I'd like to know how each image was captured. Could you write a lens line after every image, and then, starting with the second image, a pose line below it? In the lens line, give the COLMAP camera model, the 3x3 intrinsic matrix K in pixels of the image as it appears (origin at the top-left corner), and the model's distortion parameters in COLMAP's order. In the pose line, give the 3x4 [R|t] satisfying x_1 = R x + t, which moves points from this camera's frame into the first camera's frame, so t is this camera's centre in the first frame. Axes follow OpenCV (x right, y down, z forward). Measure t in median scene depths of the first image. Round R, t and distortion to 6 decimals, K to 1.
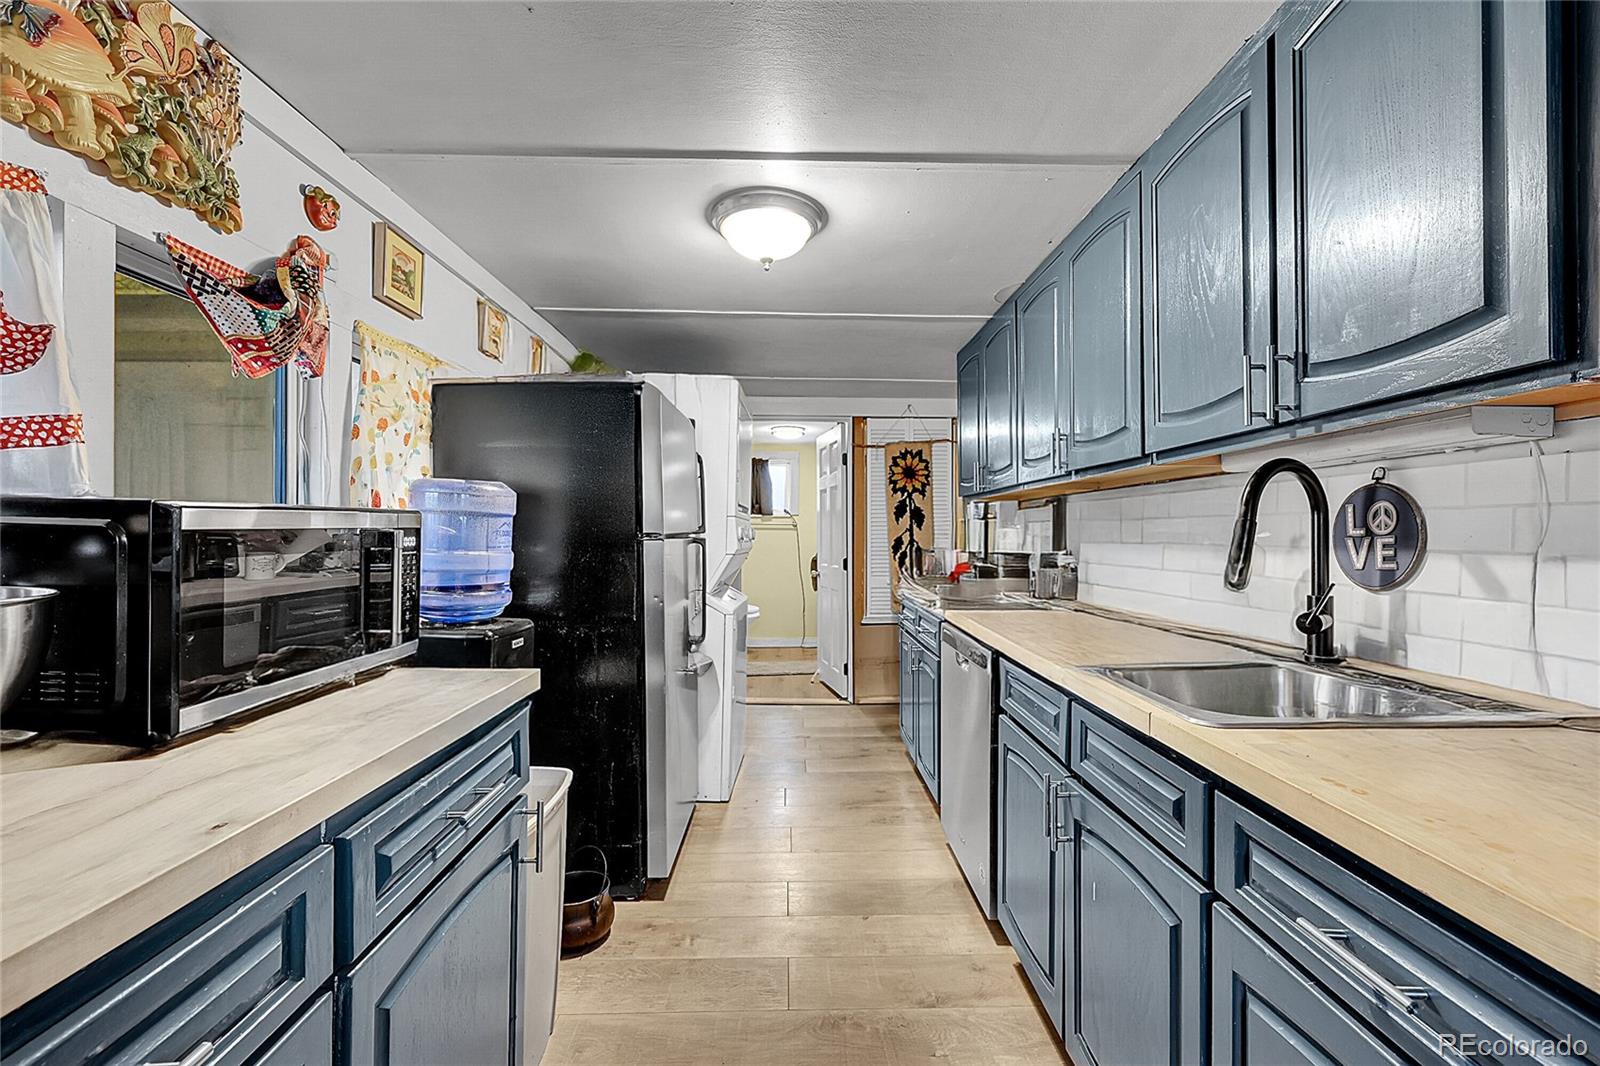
lens RADIAL K [[670.0, 0, 802.1], [0, 670.0, 531.5], [0, 0, 1]] dist [-0.002527, -0.000031]
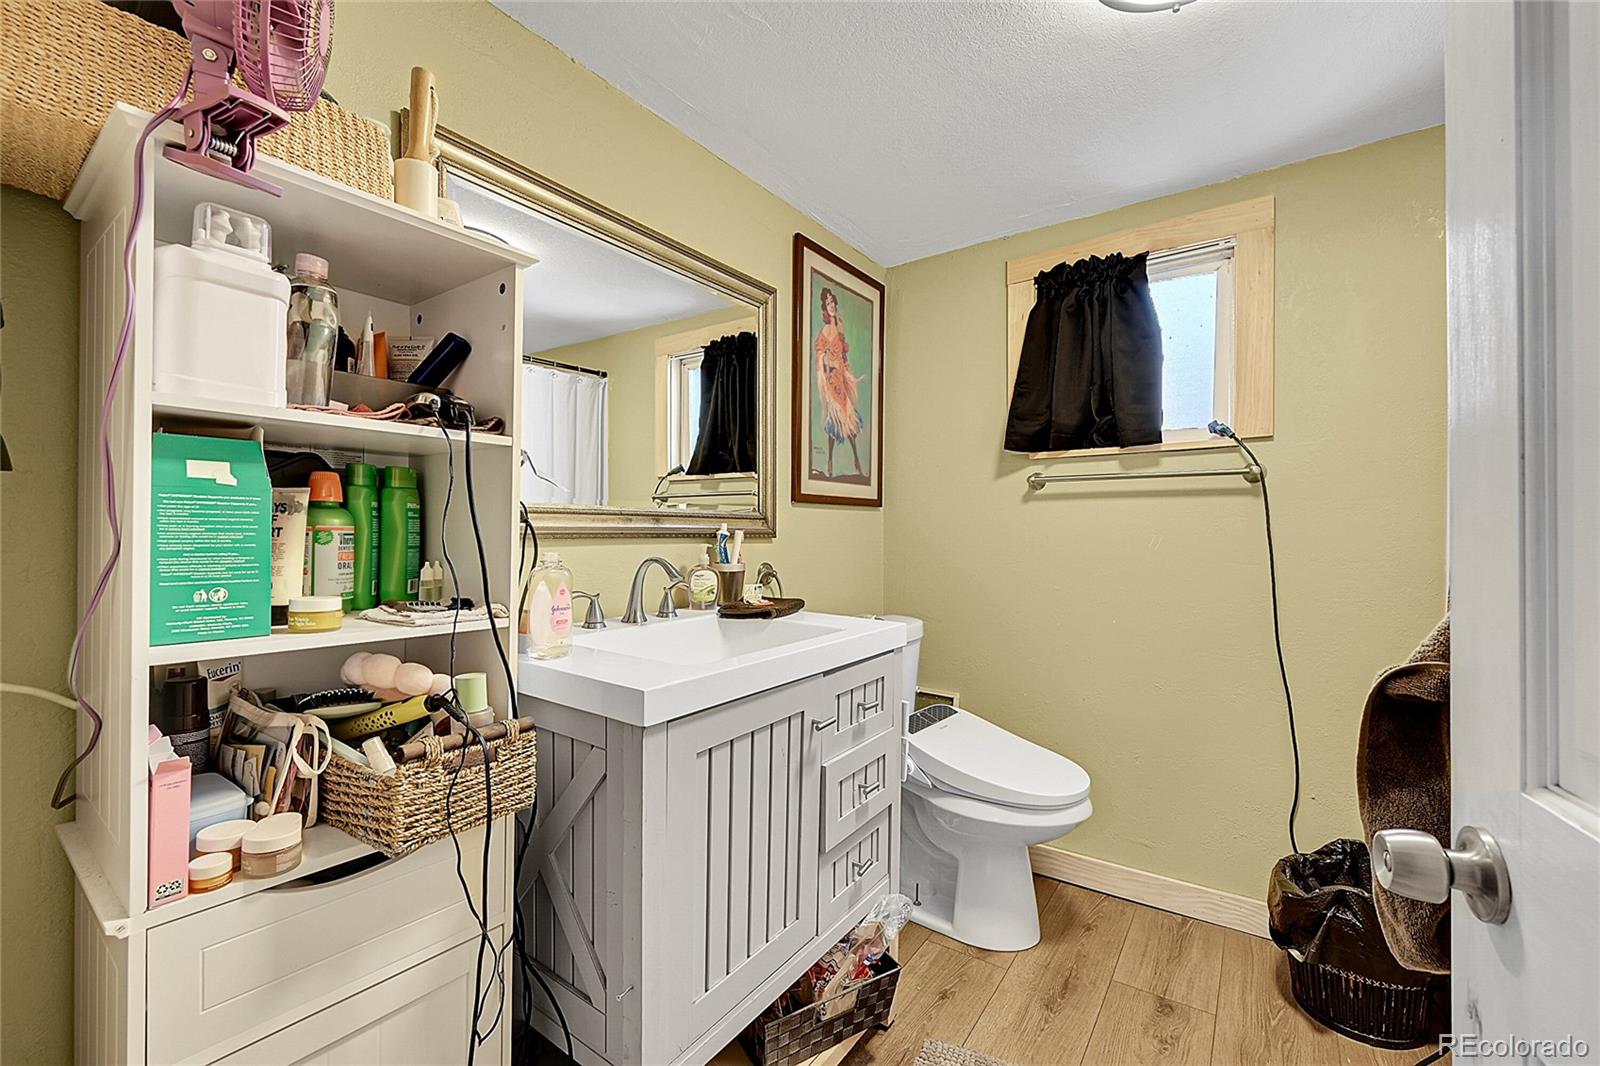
lens RADIAL K [[650.6, 0, 799.7], [0, 650.6, 530.4], [0, 0, 1]] dist [-0.000143, -0.000004]
pose [[0.800730, -0.000332, -0.599025, -0.000539], [0.000697, 1.000000, 0.000379, 0.013040], [0.599025, -0.000721, 0.800730, 0.676859]]
